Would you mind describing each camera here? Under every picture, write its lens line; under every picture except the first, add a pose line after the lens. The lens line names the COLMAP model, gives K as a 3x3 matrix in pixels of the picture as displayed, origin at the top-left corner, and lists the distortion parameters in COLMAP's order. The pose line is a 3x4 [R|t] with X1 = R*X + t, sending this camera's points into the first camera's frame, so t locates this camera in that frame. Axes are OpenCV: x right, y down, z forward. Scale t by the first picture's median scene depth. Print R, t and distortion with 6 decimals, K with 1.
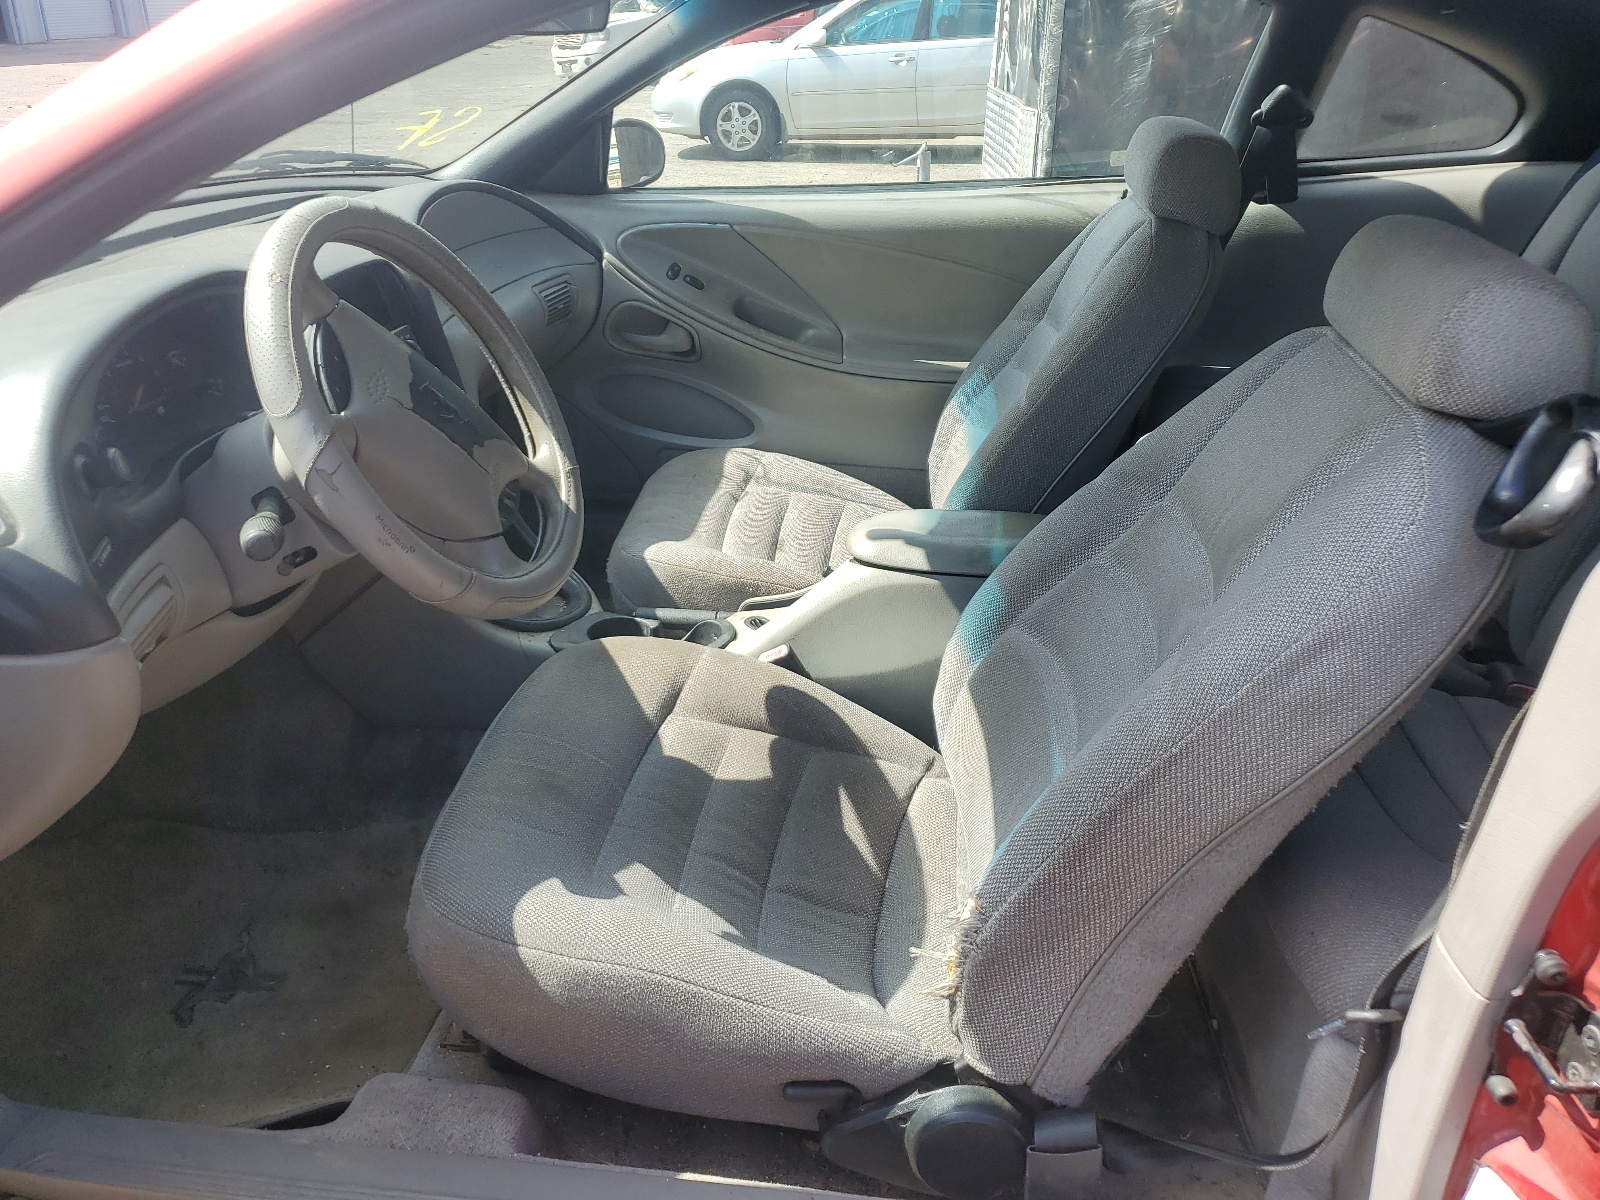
lens RADIAL K [[1237.2, 0, 799.3], [0, 1237.2, 549.5], [0, 0, 1]] dist [0.009272, 0.002427]
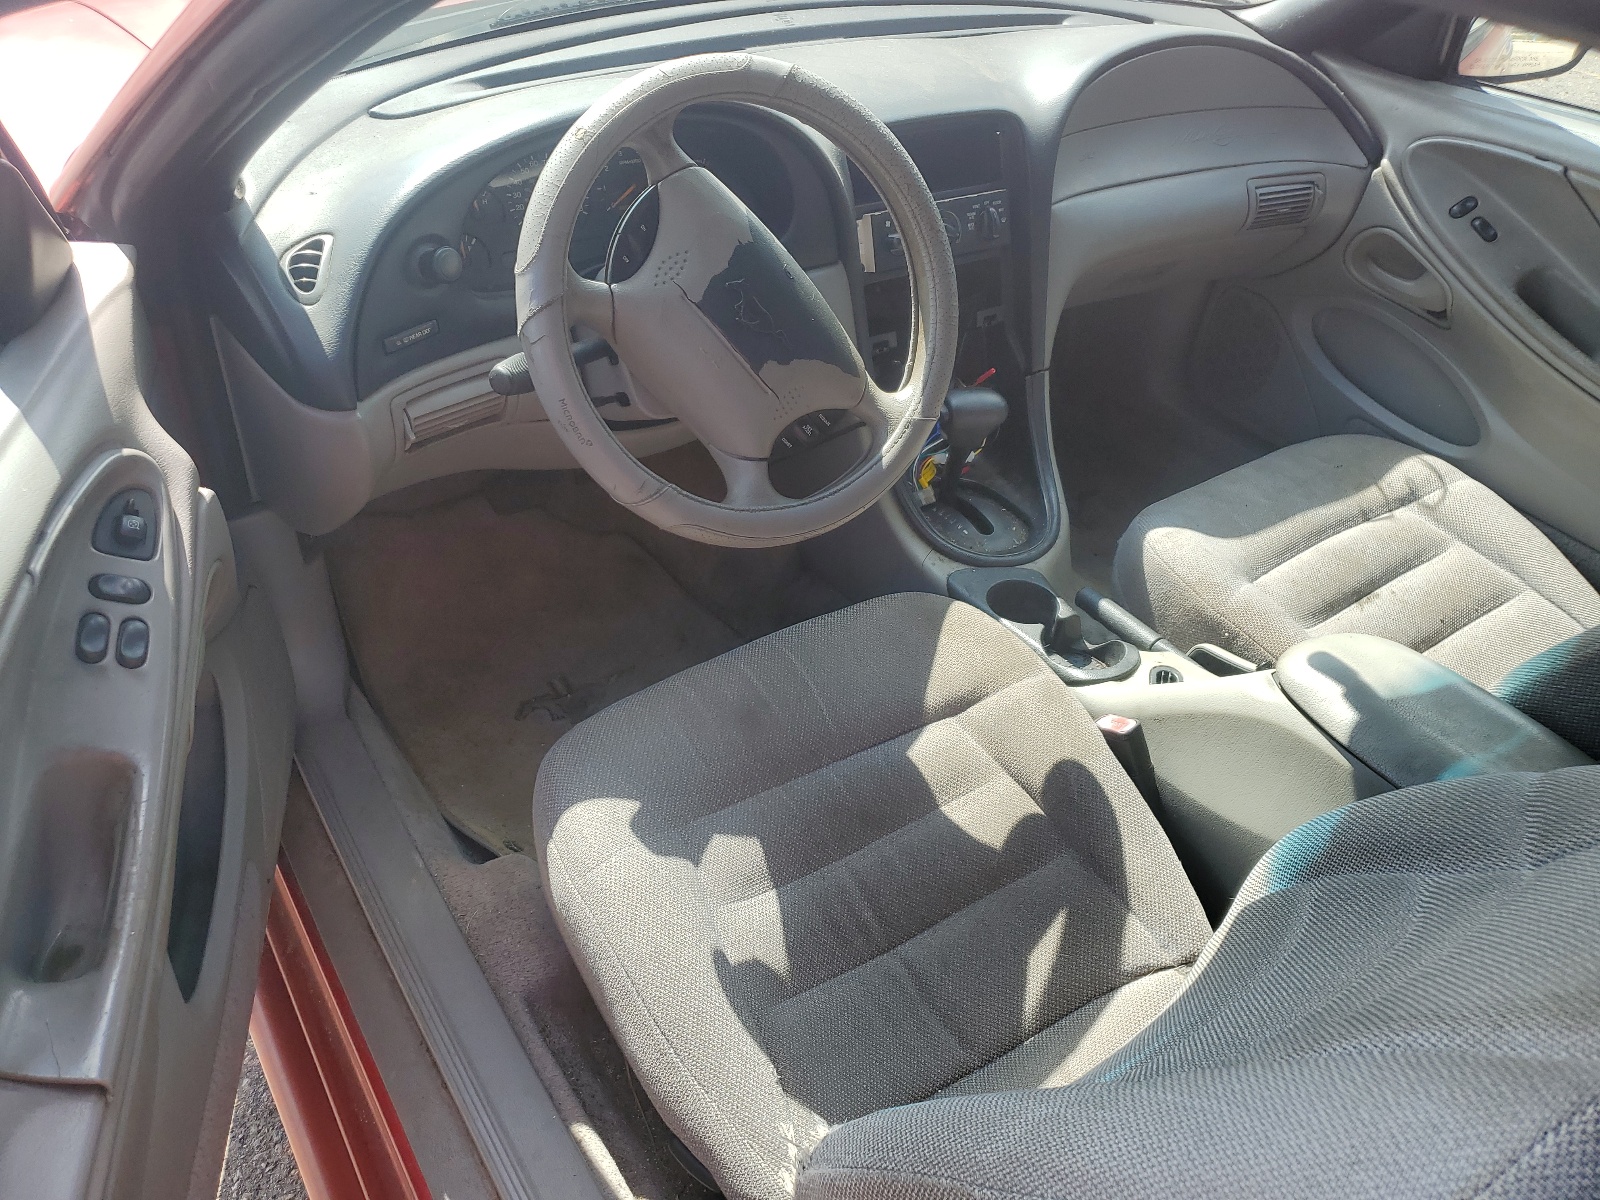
lens RADIAL K [[1237.2, 0, 799.3], [0, 1237.2, 549.5], [0, 0, 1]] dist [0.009272, 0.002427]
pose [[0.643115, 0.464933, -0.608474, 0.264025], [-0.352922, 0.885127, 0.303308, -0.173583], [0.679595, 0.019682, 0.733323, 0.244775]]
